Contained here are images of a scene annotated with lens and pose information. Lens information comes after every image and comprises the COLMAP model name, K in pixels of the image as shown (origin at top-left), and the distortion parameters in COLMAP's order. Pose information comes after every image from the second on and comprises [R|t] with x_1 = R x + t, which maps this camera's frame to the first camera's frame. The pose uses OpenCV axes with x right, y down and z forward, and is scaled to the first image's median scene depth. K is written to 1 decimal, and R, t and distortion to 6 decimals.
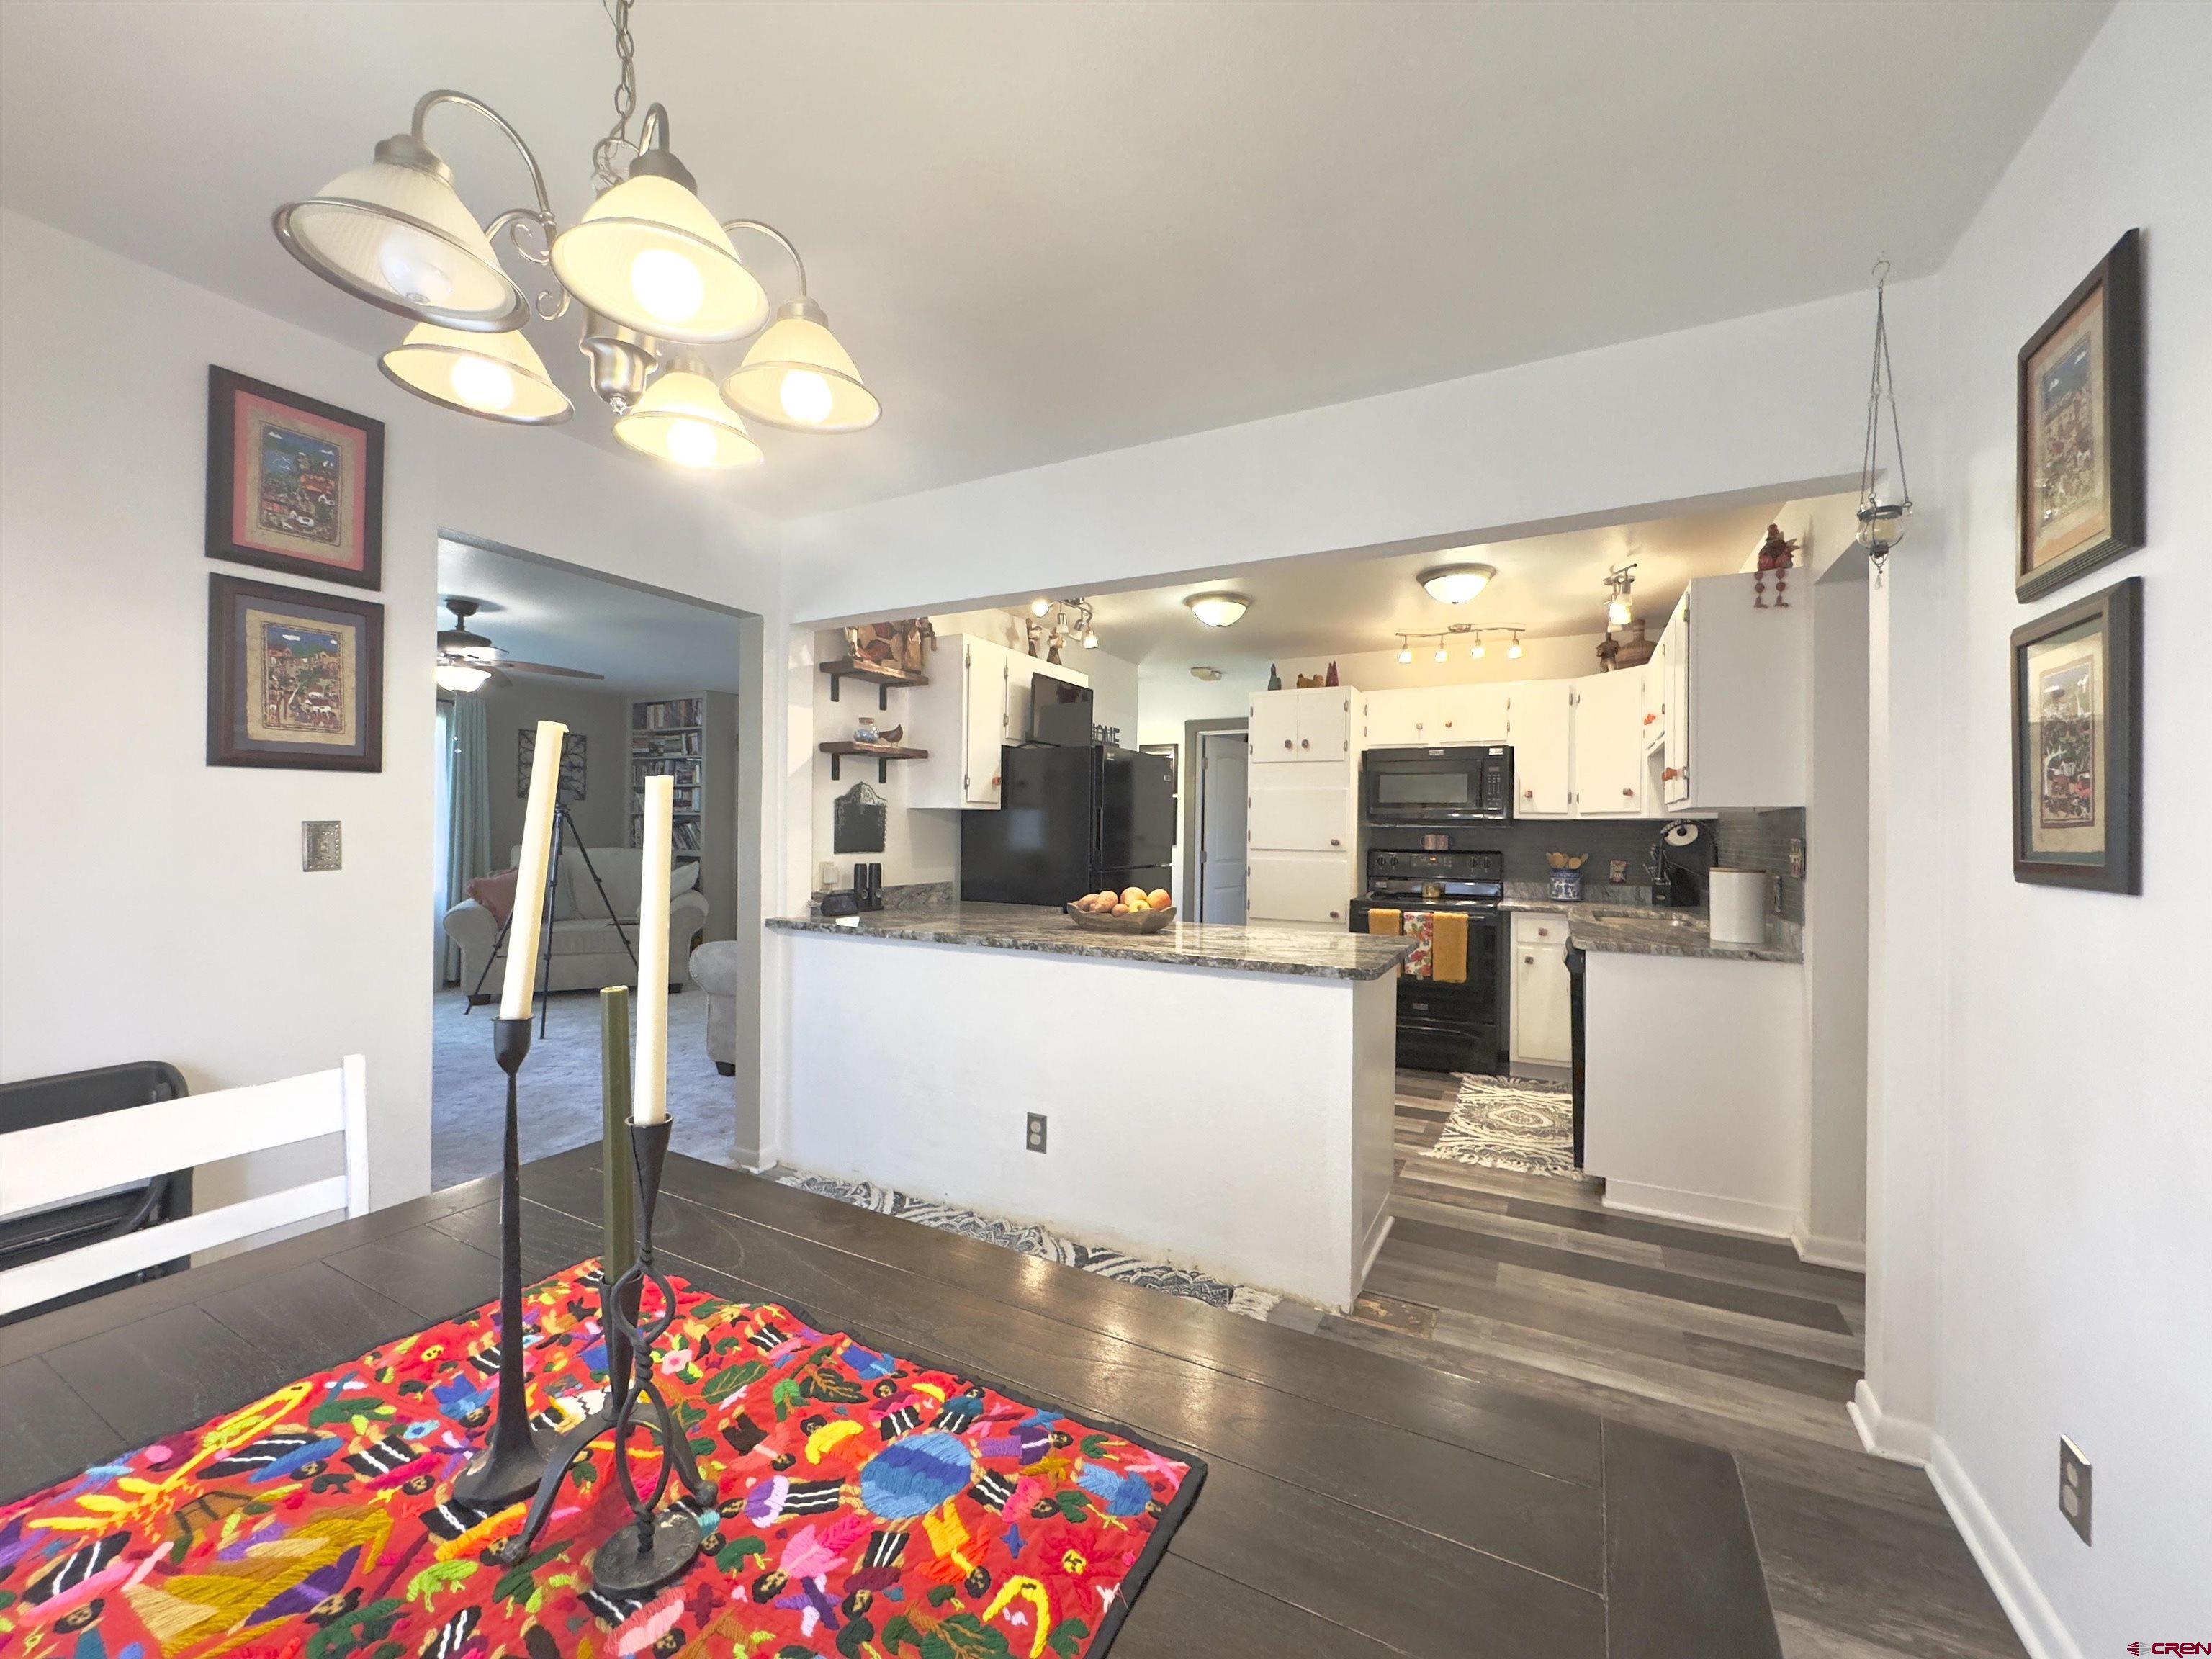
lens RADIAL K [[883.0, 0, 1101.9], [0, 883.0, 824.2], [0, 0, 1]] dist [0.002061, -0.000179]
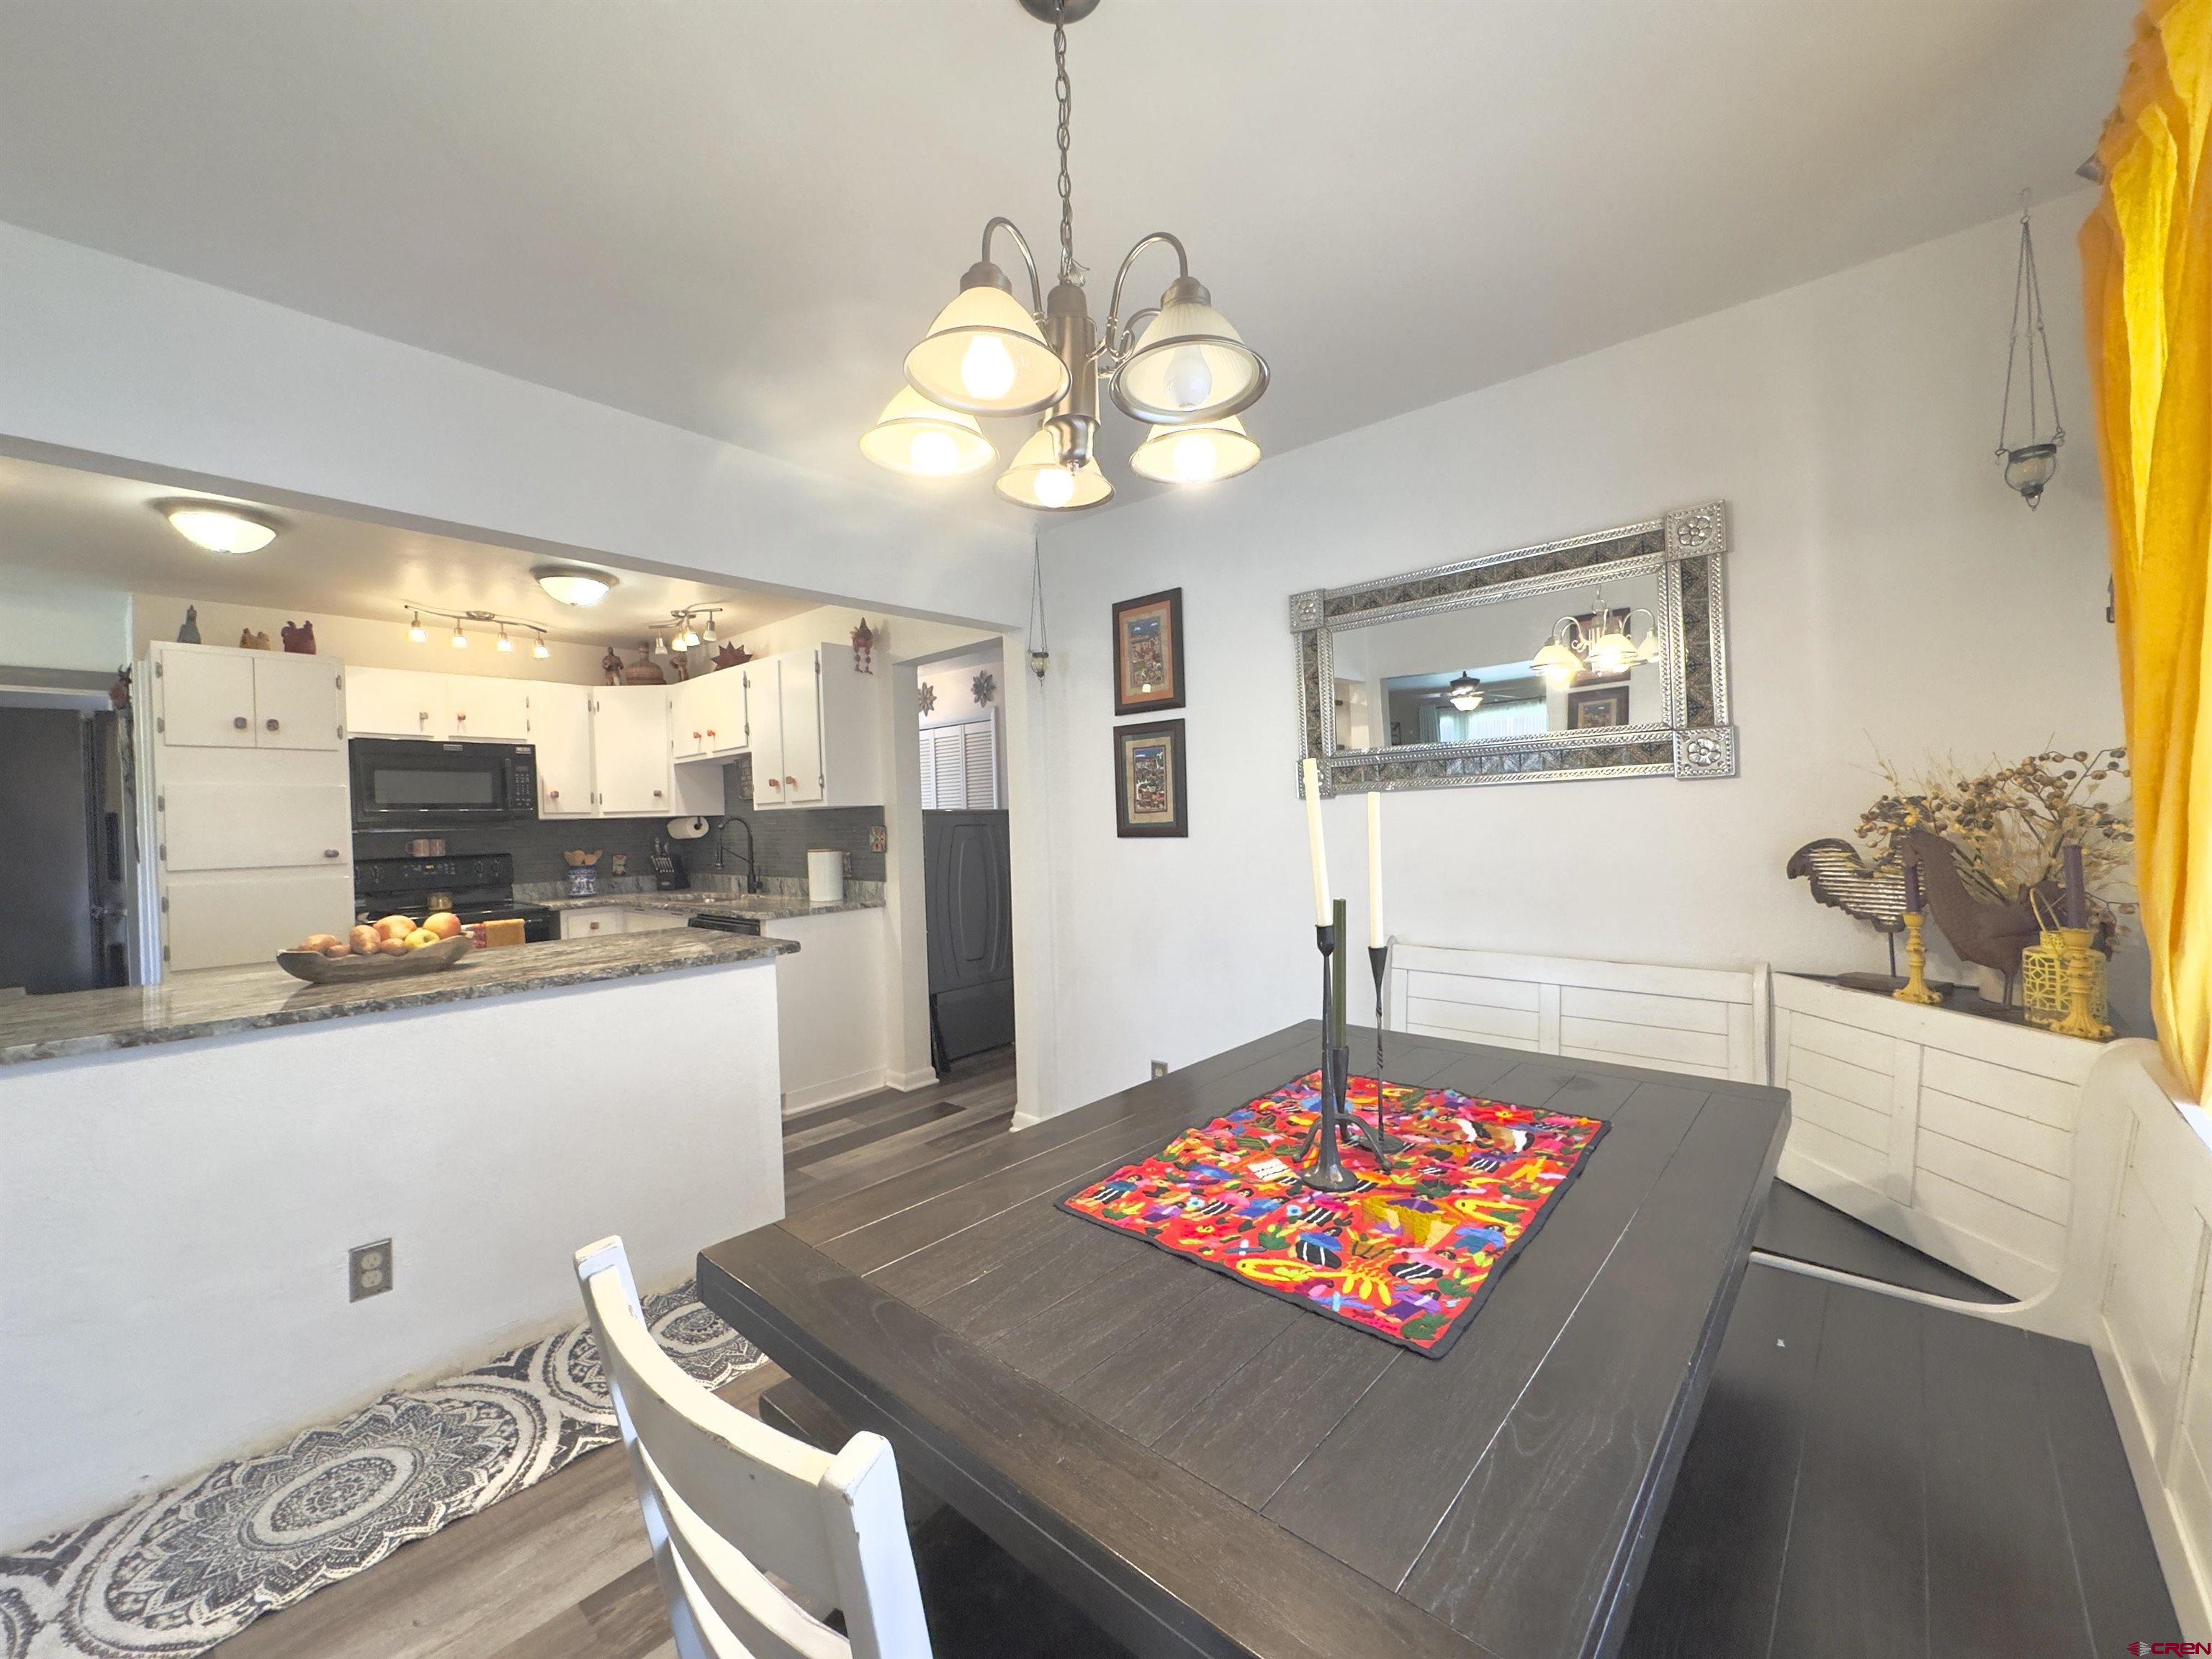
lens RADIAL K [[883.0, 0, 1113.5], [0, 883.0, 822.1], [0, 0, 1]] dist [0.002061, -0.000179]
pose [[0.227316, -0.021965, 0.973573, -0.580450], [0.024529, 0.999558, 0.016824, -0.006082], [-0.973512, 0.020056, 0.227754, 0.235593]]
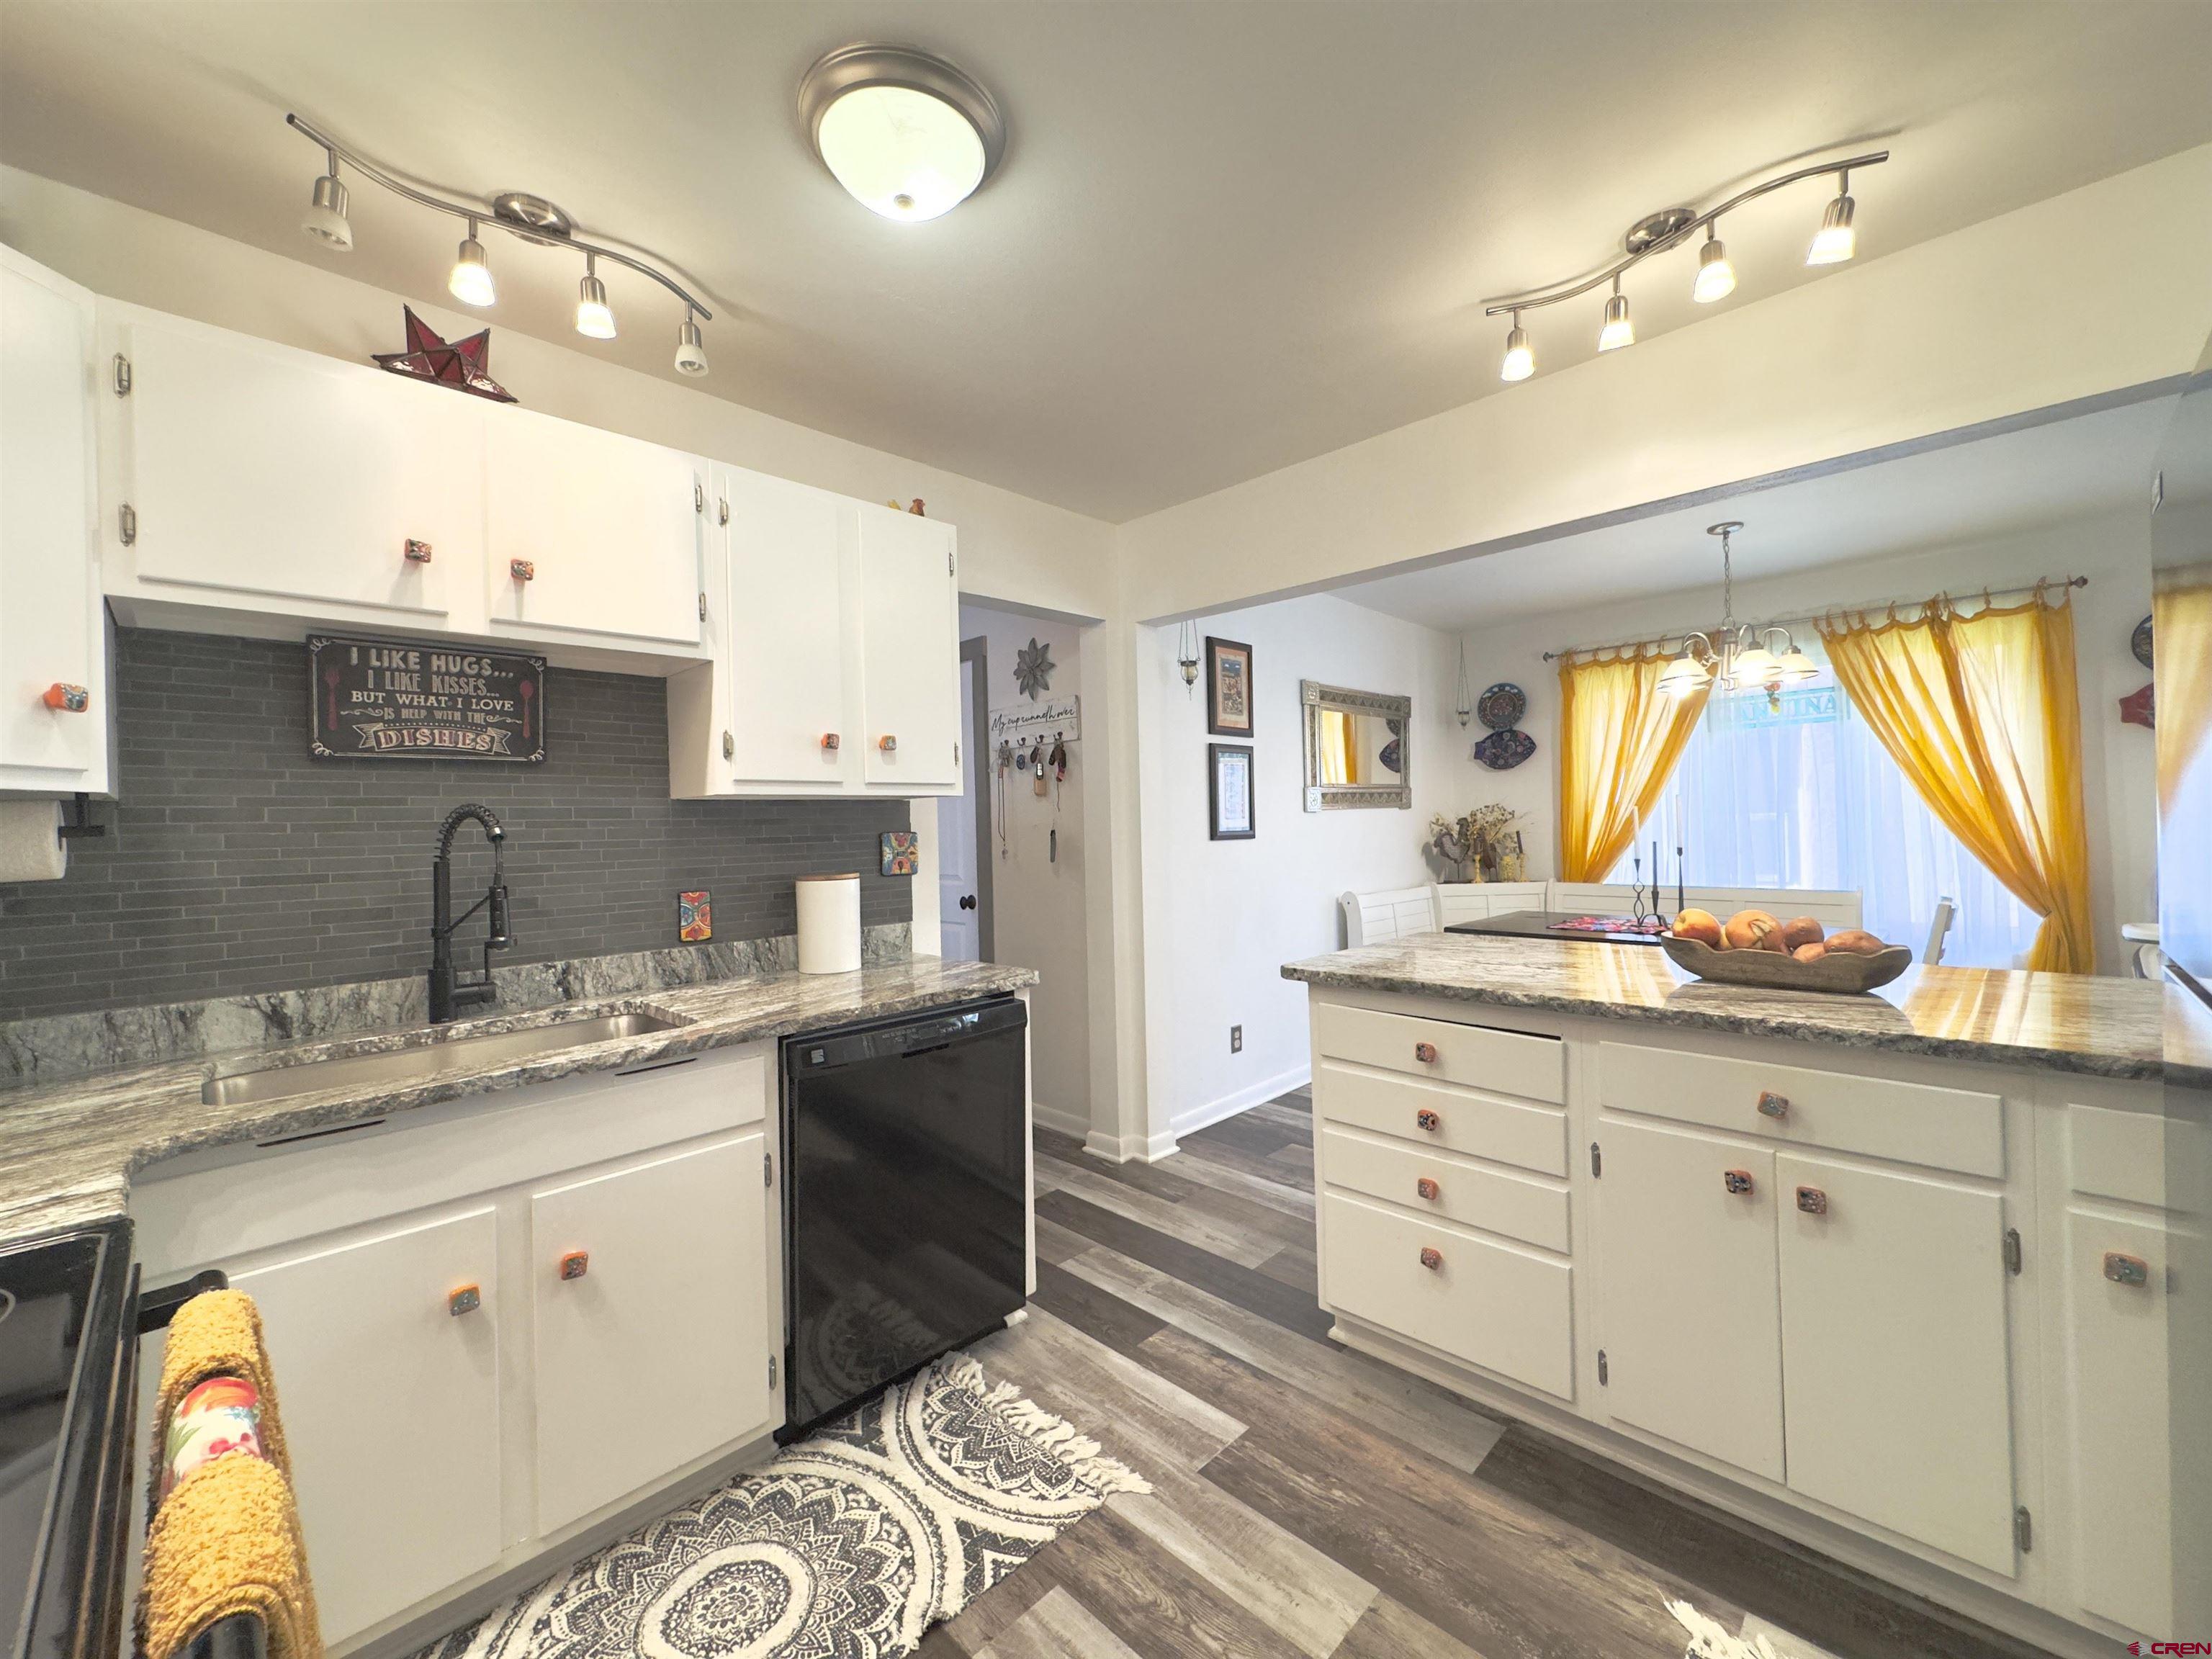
lens RADIAL K [[883.0, 0, 1097.0], [0, 883.0, 828.9], [0, 0, 1]] dist [0.002061, -0.000179]
pose [[-0.954639, 0.008982, 0.297629, 0.284747], [0.009609, 0.999954, 0.000642, 0.012613], [-0.297609, 0.003472, -0.954681, 1.739326]]
